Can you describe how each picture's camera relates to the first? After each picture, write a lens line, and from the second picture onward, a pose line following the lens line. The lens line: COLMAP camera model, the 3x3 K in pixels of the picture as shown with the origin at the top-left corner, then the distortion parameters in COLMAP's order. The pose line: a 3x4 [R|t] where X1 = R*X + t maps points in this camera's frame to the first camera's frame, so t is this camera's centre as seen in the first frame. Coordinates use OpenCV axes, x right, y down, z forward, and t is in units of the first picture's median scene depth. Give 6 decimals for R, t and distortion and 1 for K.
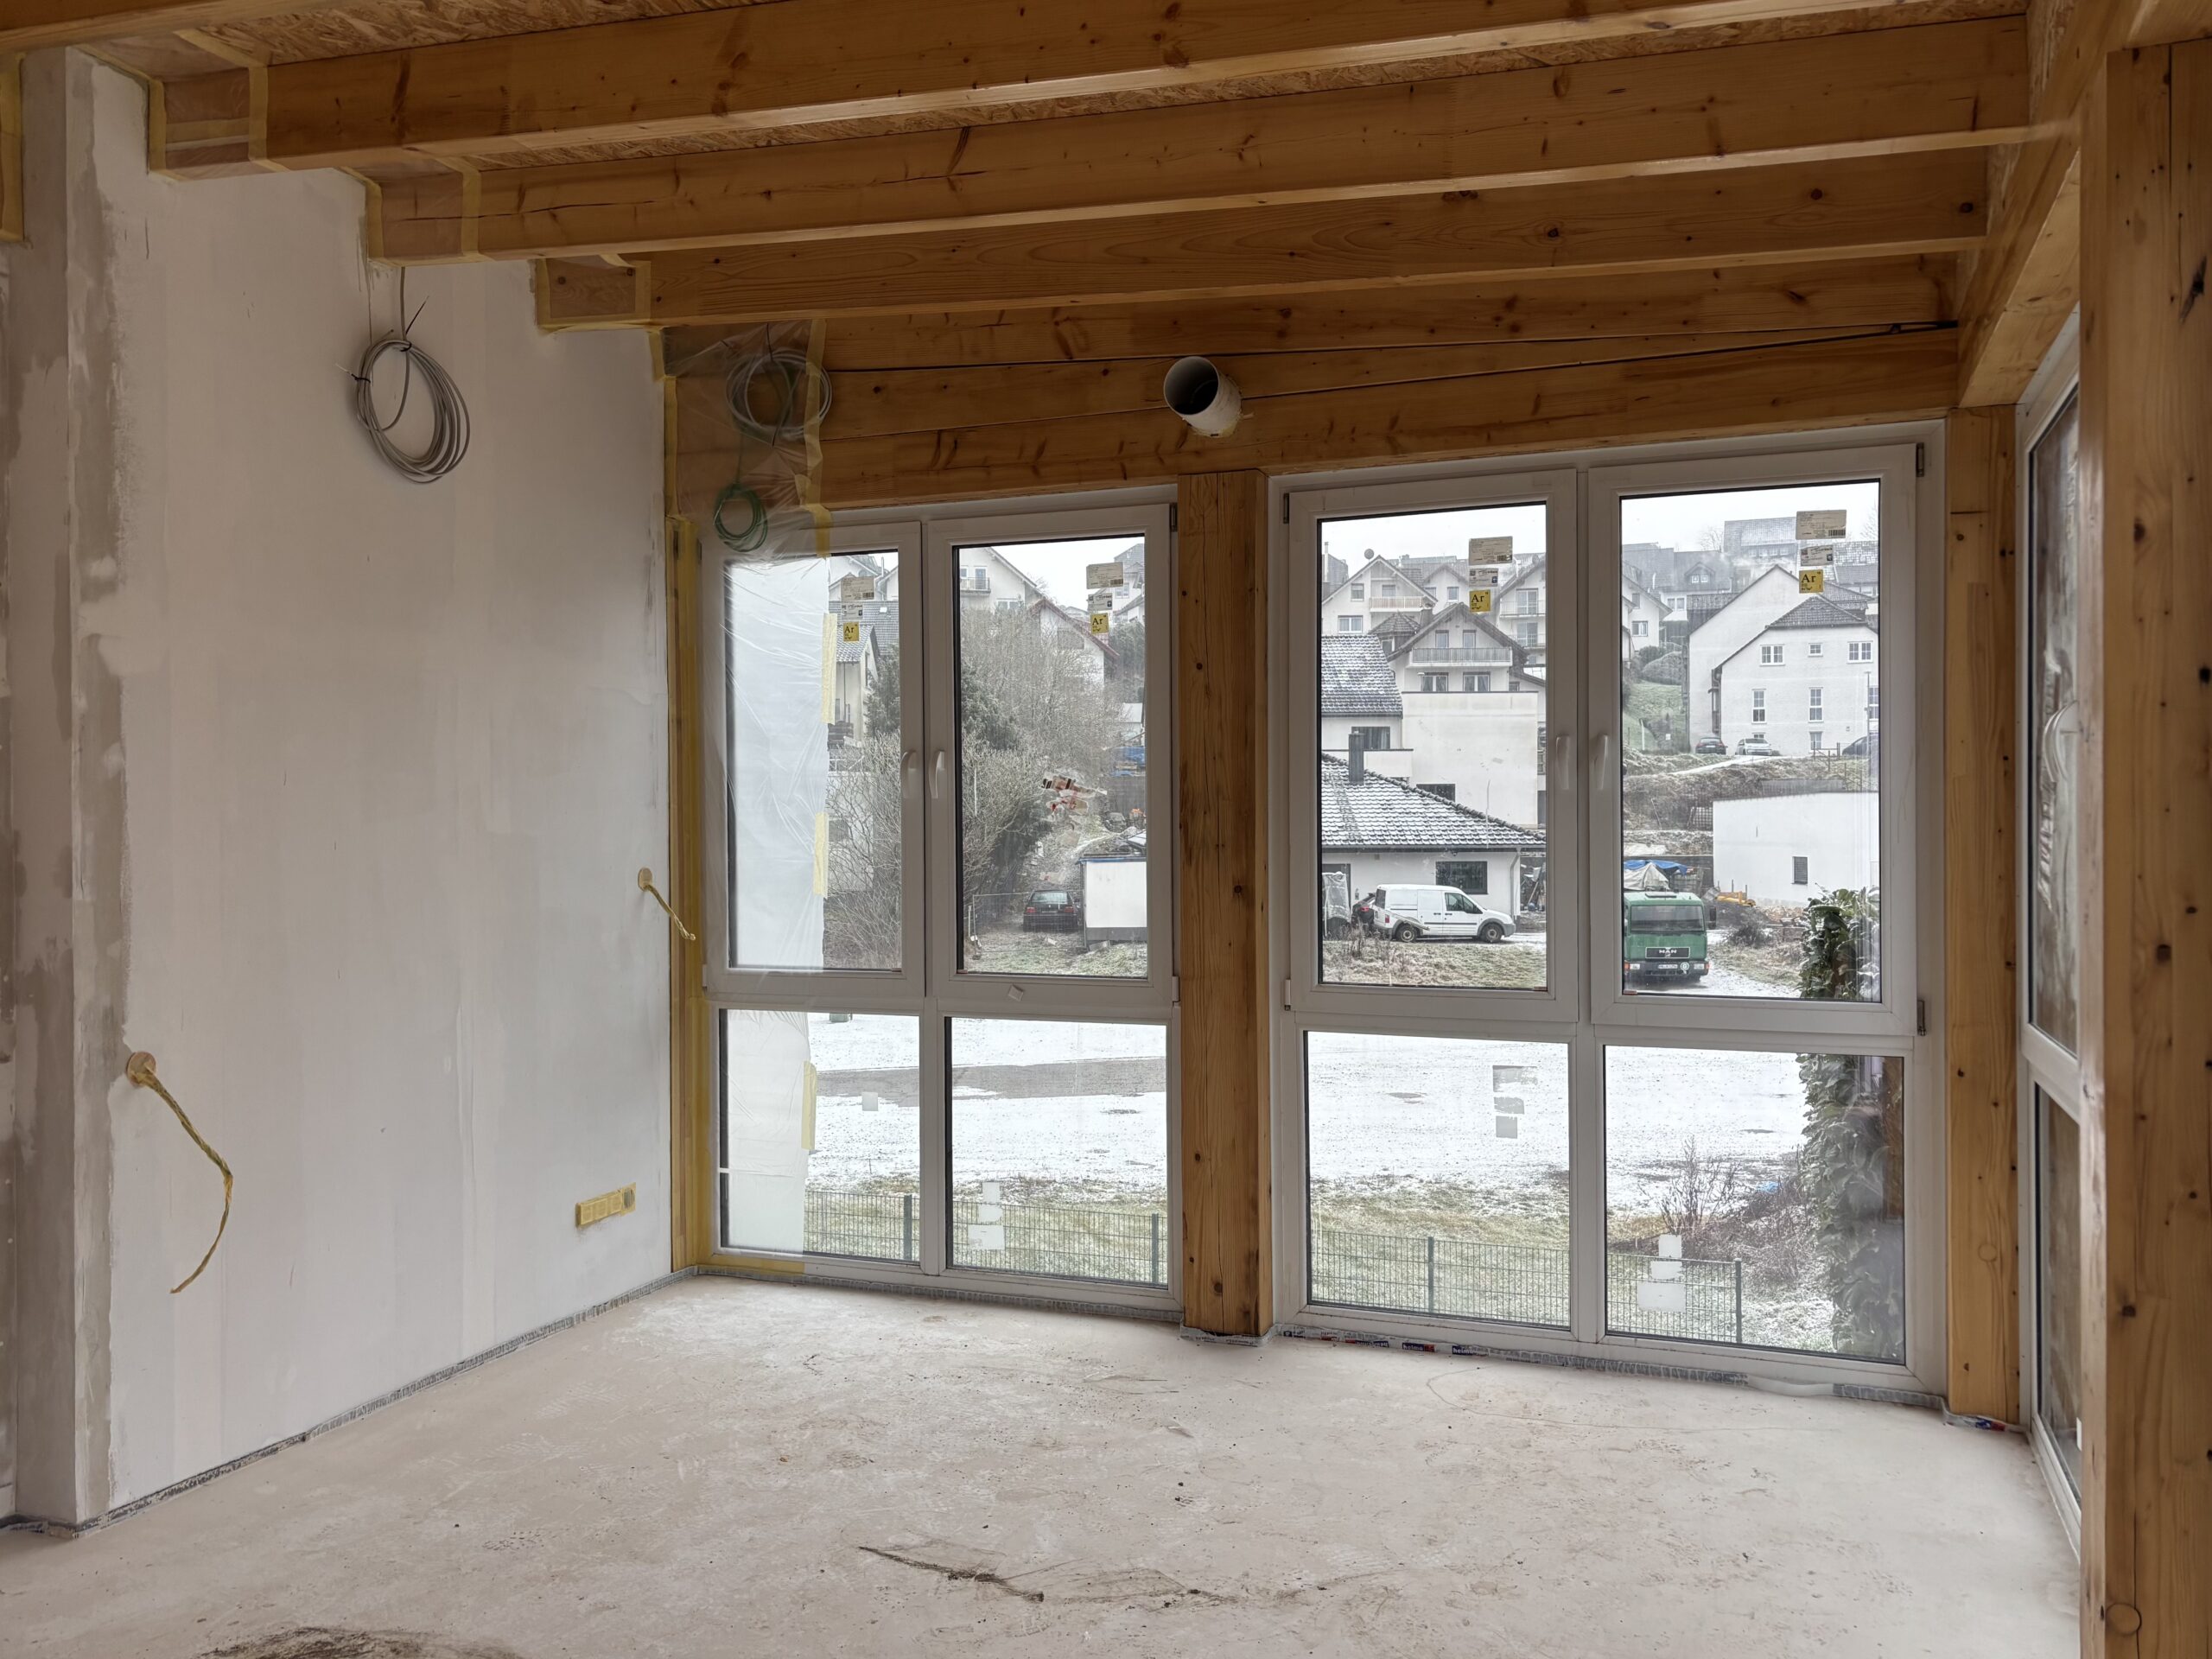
lens RADIAL K [[1719.8, 0, 1104.4], [0, 1719.8, 833.2], [0, 0, 1]] dist [0.031163, -0.017969]
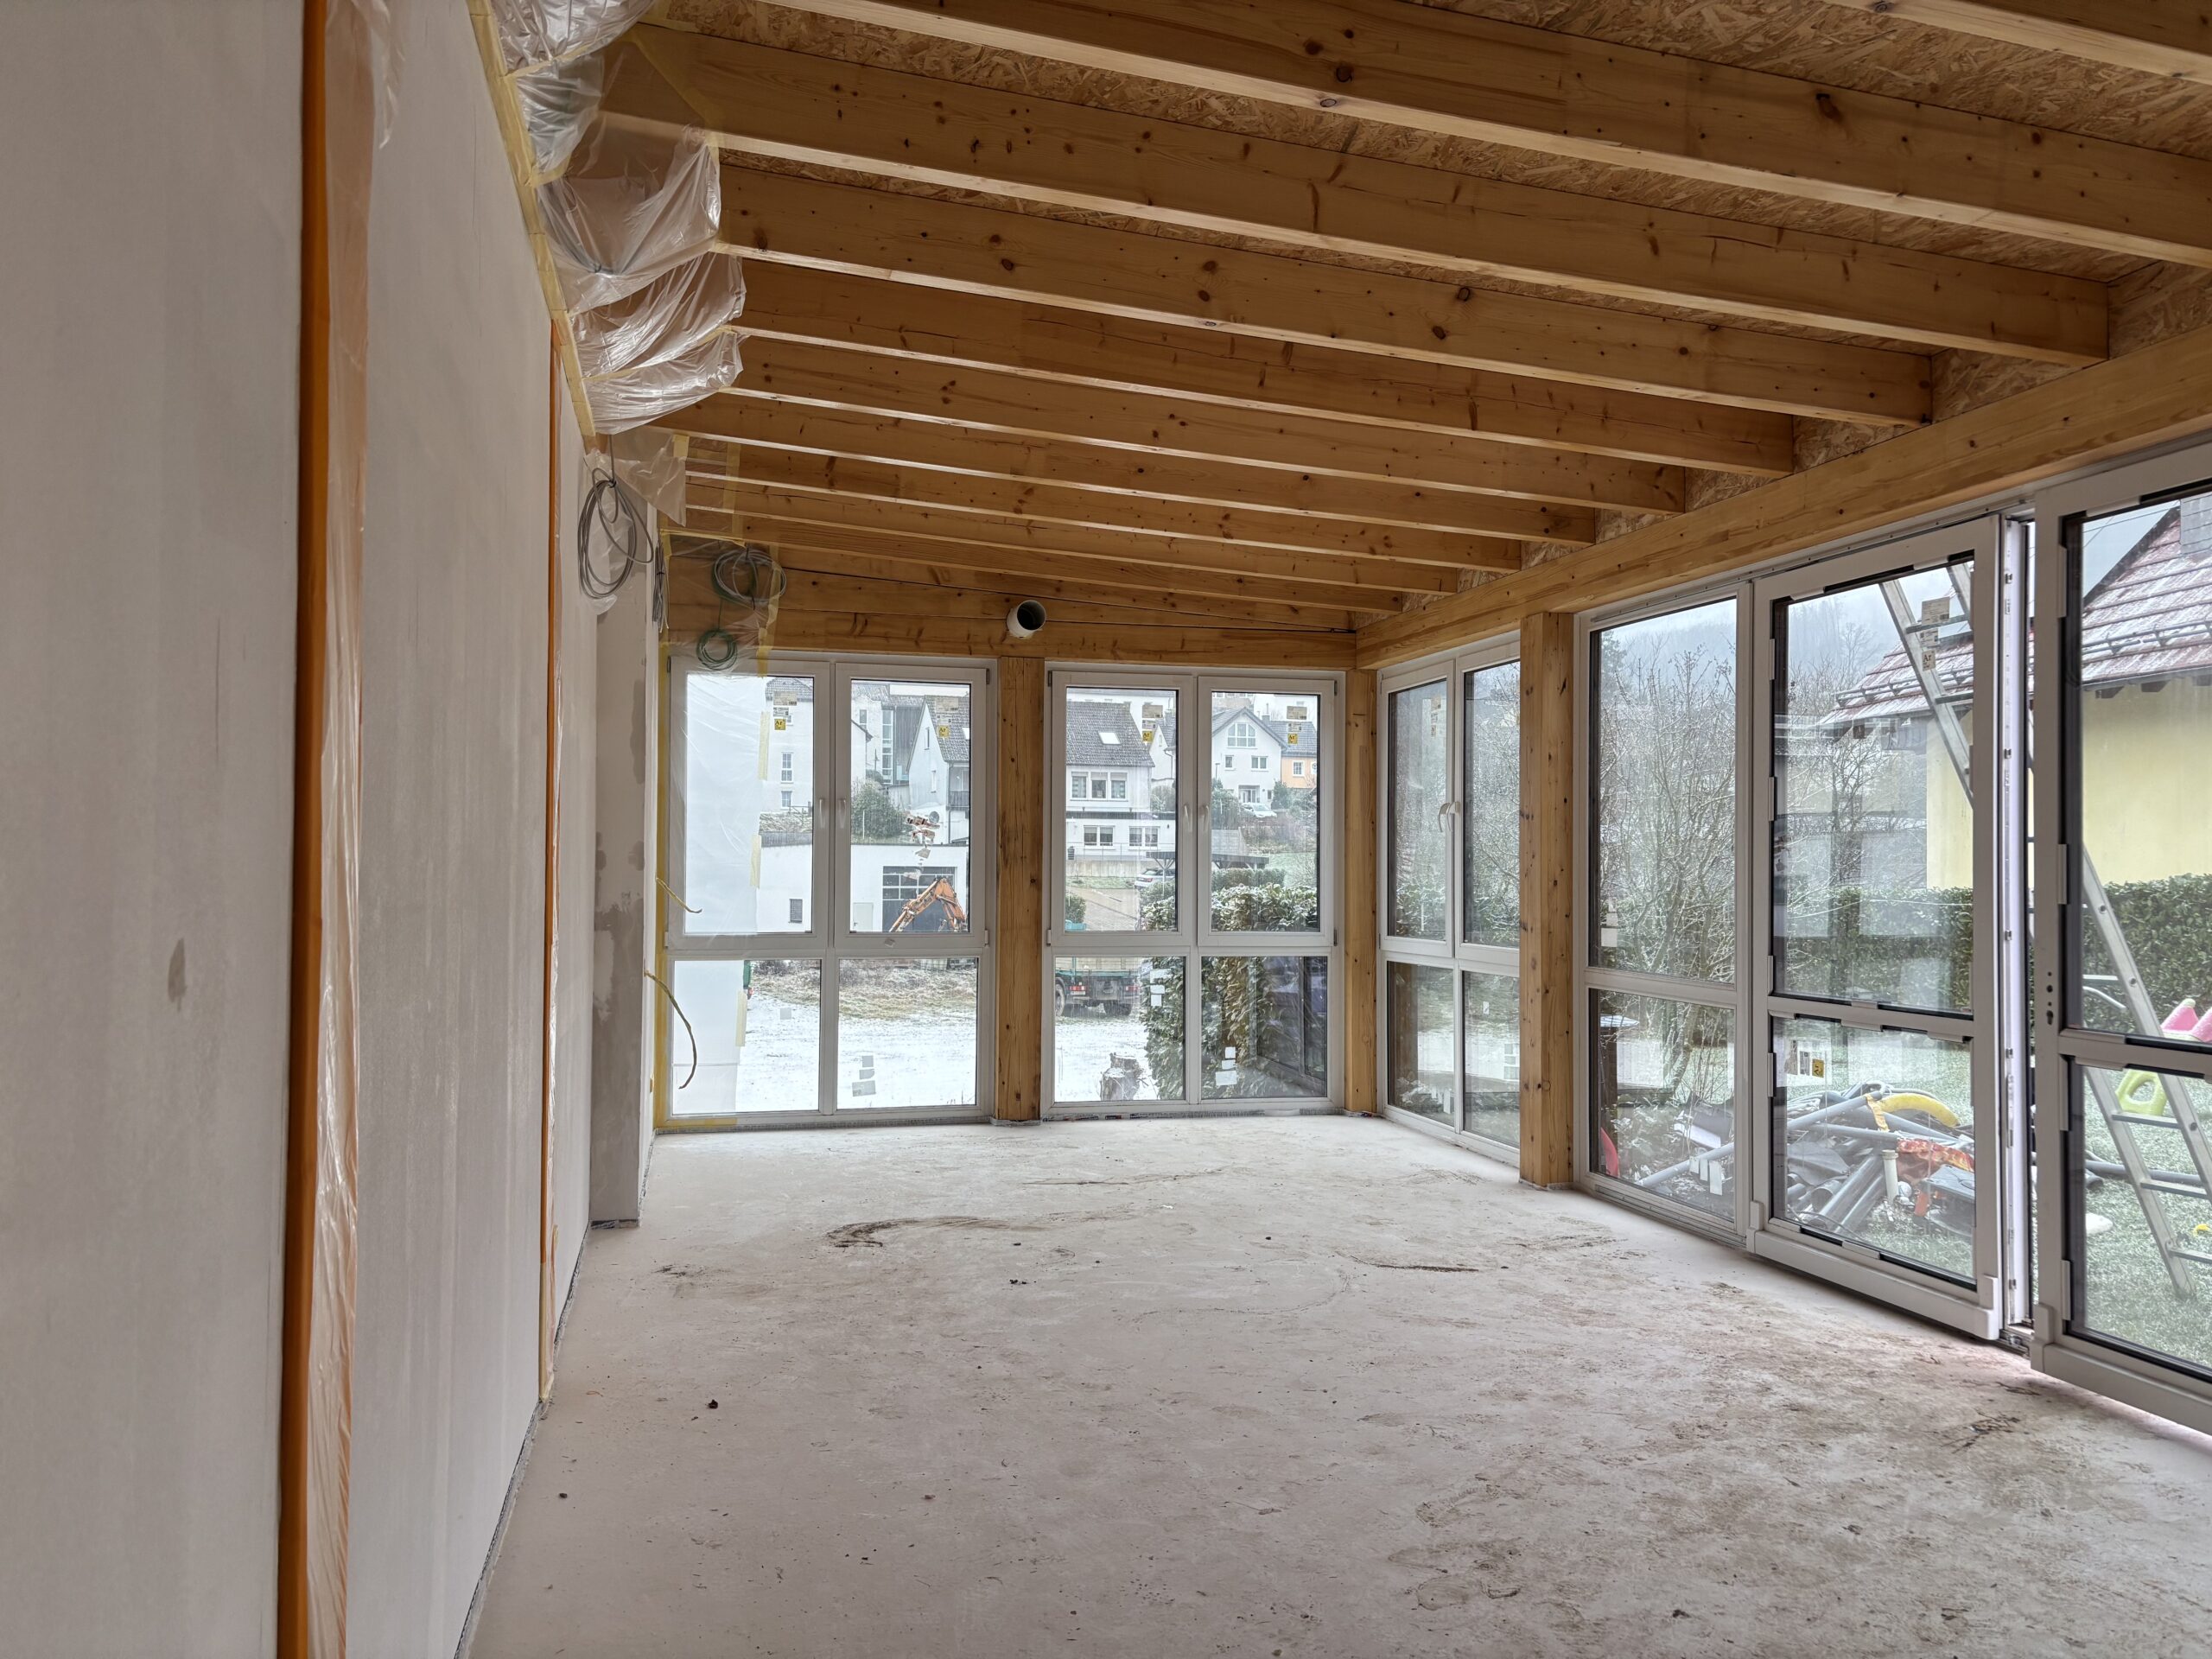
lens RADIAL K [[1675.5, 0, 1105.1], [0, 1675.5, 833.2], [0, 0, 1]] dist [0.103846, 0.000438]
pose [[0.818792, 0.024459, 0.573569, -0.882384], [-0.007979, 0.999480, -0.031231, 0.036224], [-0.574035, 0.020995, 0.818561, -0.525072]]
